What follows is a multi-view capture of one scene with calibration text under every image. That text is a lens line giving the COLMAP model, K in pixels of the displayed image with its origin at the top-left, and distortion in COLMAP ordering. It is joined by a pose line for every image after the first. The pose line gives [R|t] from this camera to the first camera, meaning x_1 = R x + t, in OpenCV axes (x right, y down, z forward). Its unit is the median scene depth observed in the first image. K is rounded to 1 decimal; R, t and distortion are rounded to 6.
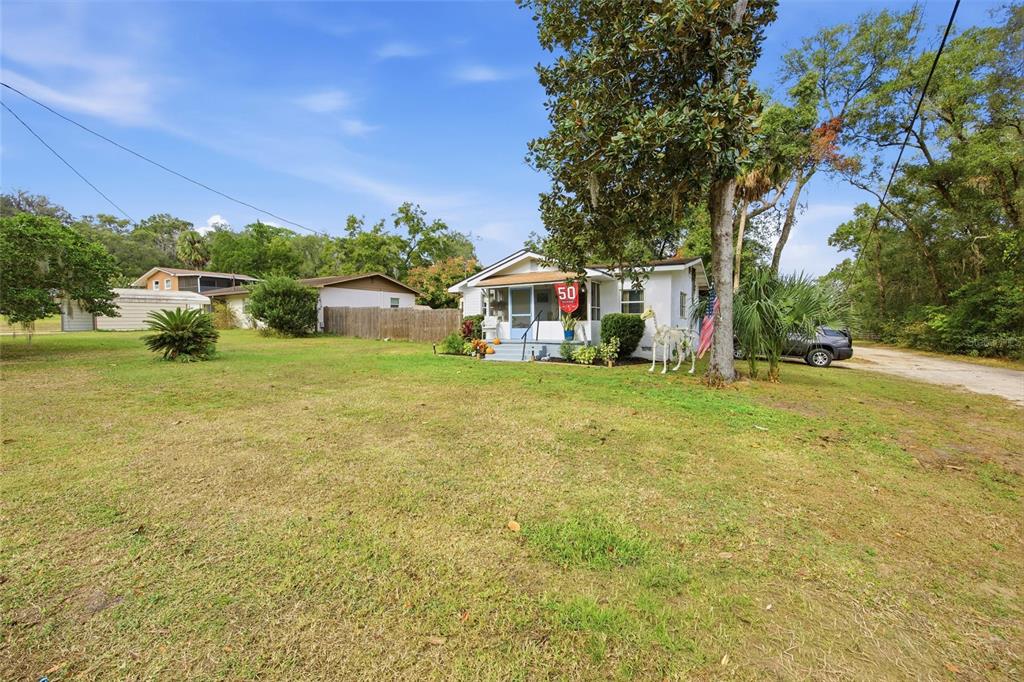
lens RADIAL K [[478.6, 0, 513.1], [0, 478.6, 317.9], [0, 0, 1]] dist [-0.010510, 0.000877]
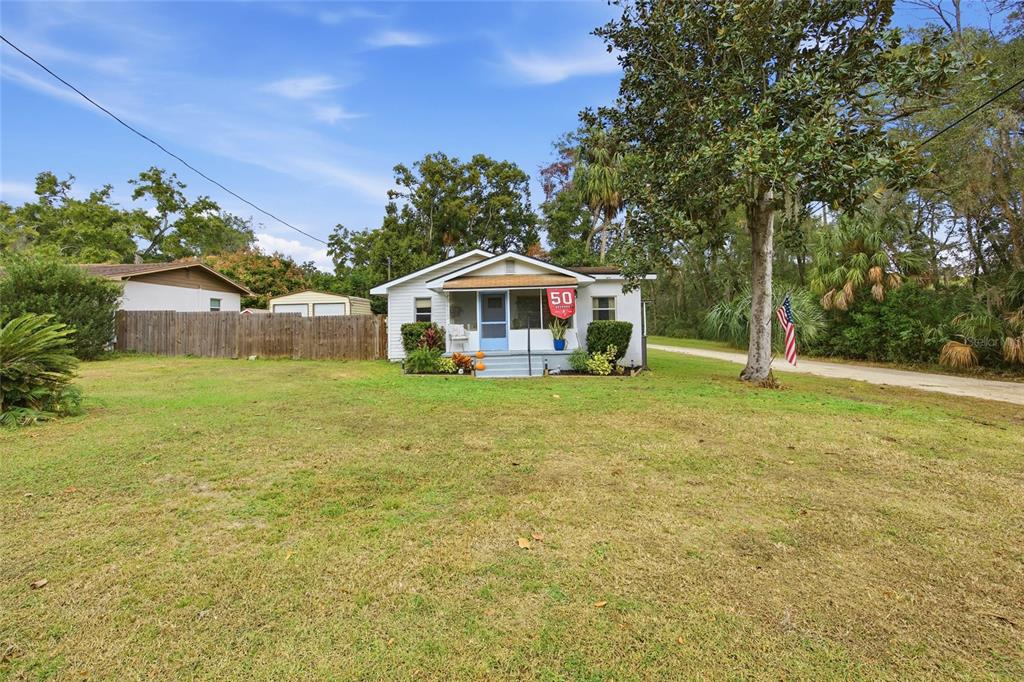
lens RADIAL K [[478.6, 0, 513.1], [0, 478.6, 317.9], [0, 0, 1]] dist [-0.010510, 0.000877]
pose [[0.839939, -0.001230, 0.542679, -0.271938], [0.005558, 0.999964, -0.006336, -0.005770], [-0.542652, 0.008338, 0.839916, 0.163181]]
